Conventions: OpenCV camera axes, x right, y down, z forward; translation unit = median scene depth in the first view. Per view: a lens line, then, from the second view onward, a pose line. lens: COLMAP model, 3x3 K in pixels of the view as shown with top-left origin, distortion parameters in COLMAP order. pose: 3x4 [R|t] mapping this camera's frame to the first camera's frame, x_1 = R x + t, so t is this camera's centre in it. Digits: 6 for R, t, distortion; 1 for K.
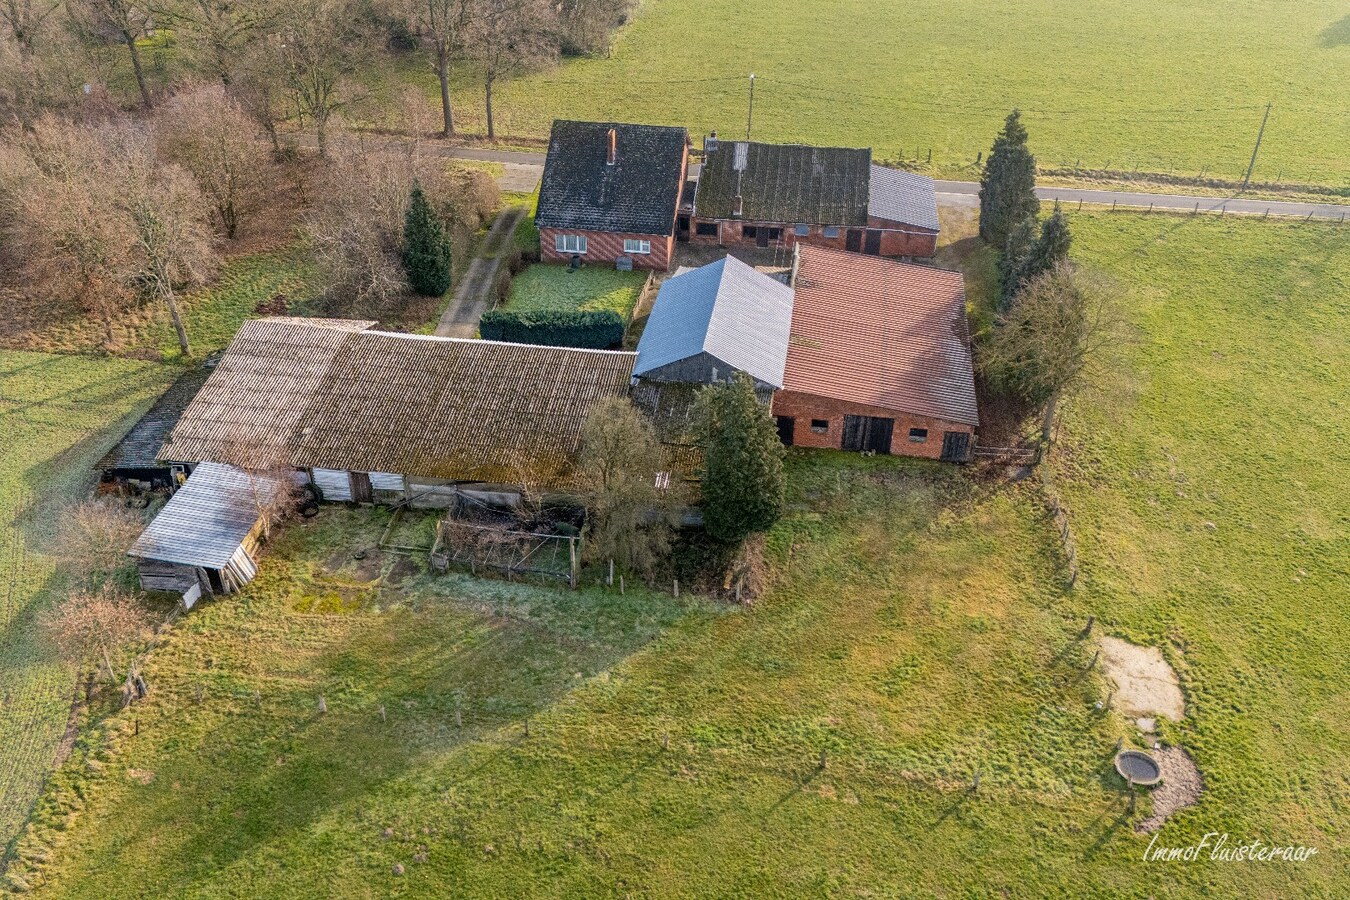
lens RADIAL K [[1147.3, 0, 680.6], [0, 1147.3, 436.3], [0, 0, 1]] dist [0.084182, -0.068822]
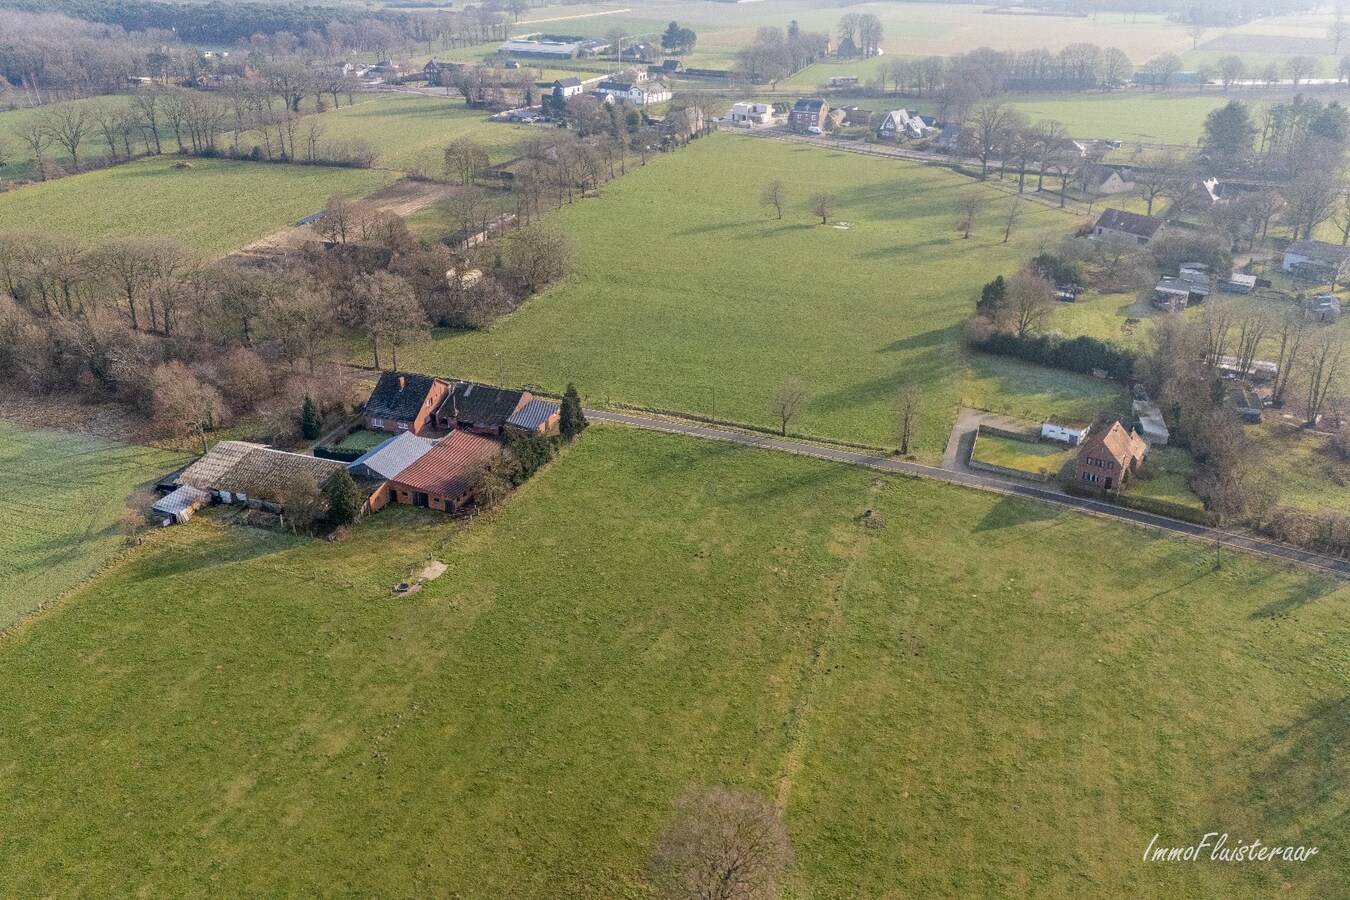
lens RADIAL K [[1147.3, 0, 680.6], [0, 1147.3, 436.3], [0, 0, 1]] dist [0.084182, -0.068822]
pose [[0.978504, 0.075410, -0.191947, 1.364002], [-0.105818, 0.982473, -0.153459, 0.218963], [0.177010, 0.170472, 0.969333, -1.644934]]
